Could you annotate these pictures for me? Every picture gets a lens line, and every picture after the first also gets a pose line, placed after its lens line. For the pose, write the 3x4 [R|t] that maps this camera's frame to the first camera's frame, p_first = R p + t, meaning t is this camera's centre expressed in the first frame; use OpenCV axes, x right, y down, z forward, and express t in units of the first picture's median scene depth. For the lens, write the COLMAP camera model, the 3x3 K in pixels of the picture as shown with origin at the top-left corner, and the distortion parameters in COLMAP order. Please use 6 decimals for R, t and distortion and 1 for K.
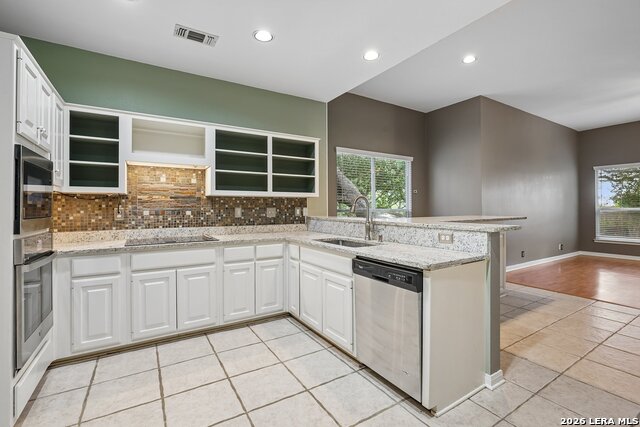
lens RADIAL K [[291.6, 0, 321.7], [0, 291.6, 207.8], [0, 0, 1]] dist [-0.009266, 0.000304]
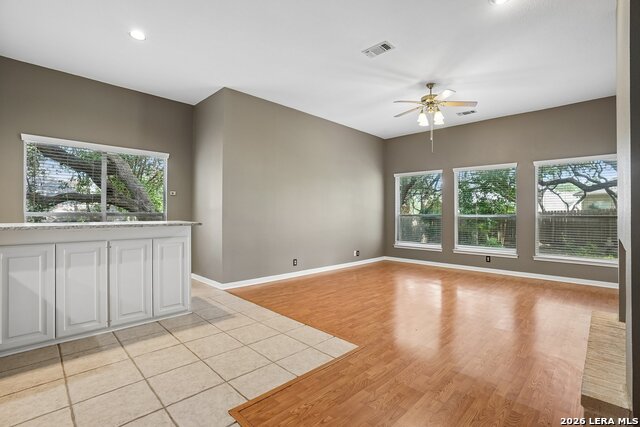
lens RADIAL K [[291.6, 0, 321.7], [0, 291.6, 207.8], [0, 0, 1]] dist [-0.009266, 0.000304]
pose [[0.975099, 0.014834, 0.221273, 1.024947], [-0.011811, 0.999818, -0.014979, -0.008873], [-0.221455, 0.011992, 0.975097, 0.084409]]
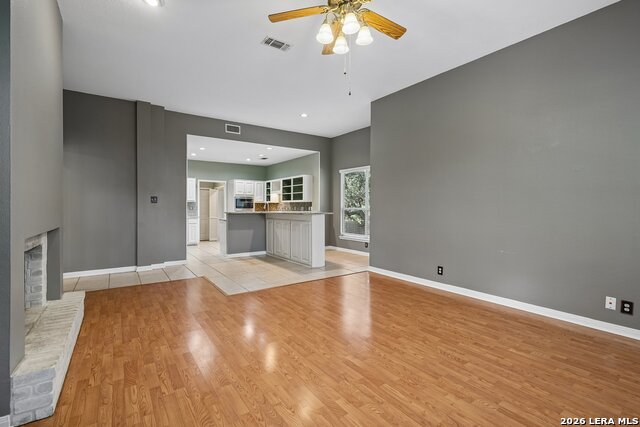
lens RADIAL K [[291.6, 0, 321.7], [0, 291.6, 207.8], [0, 0, 1]] dist [-0.009266, 0.000304]
pose [[0.066180, 0.007303, -0.997781, 2.572018], [0.000778, 0.999973, 0.007370, -0.008577], [0.997807, -0.001264, 0.066173, 1.184401]]
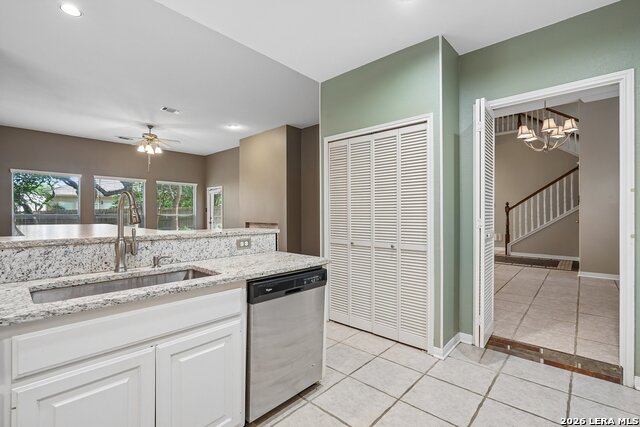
lens RADIAL K [[289.4, 0, 320.0], [0, 289.4, 213.5], [0, 0, 1]] dist [-0.009444, 0.000383]
pose [[-0.275033, 0.006026, 0.961416, -0.424281], [0.000312, 0.999981, -0.006179, 0.003642], [-0.961435, -0.001399, -0.275030, 0.712140]]
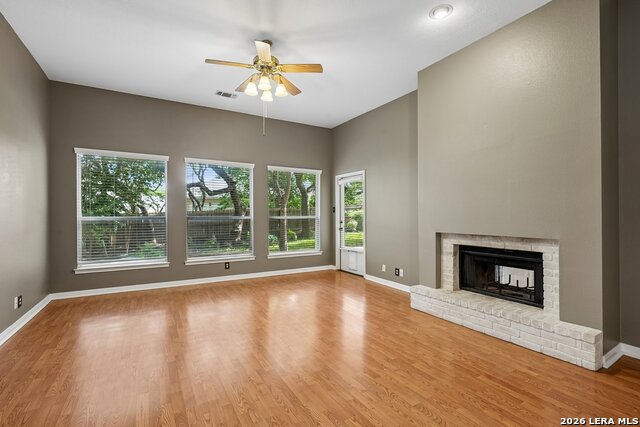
lens RADIAL K [[297.8, 0, 312.3], [0, 297.8, 210.2], [0, 0, 1]] dist [-0.008665, 0.000024]
pose [[0.047332, 0.024631, 0.998575, 0.797089], [-0.005176, 0.999689, -0.024413, -0.000647], [-0.998866, -0.004013, 0.047445, 1.085845]]
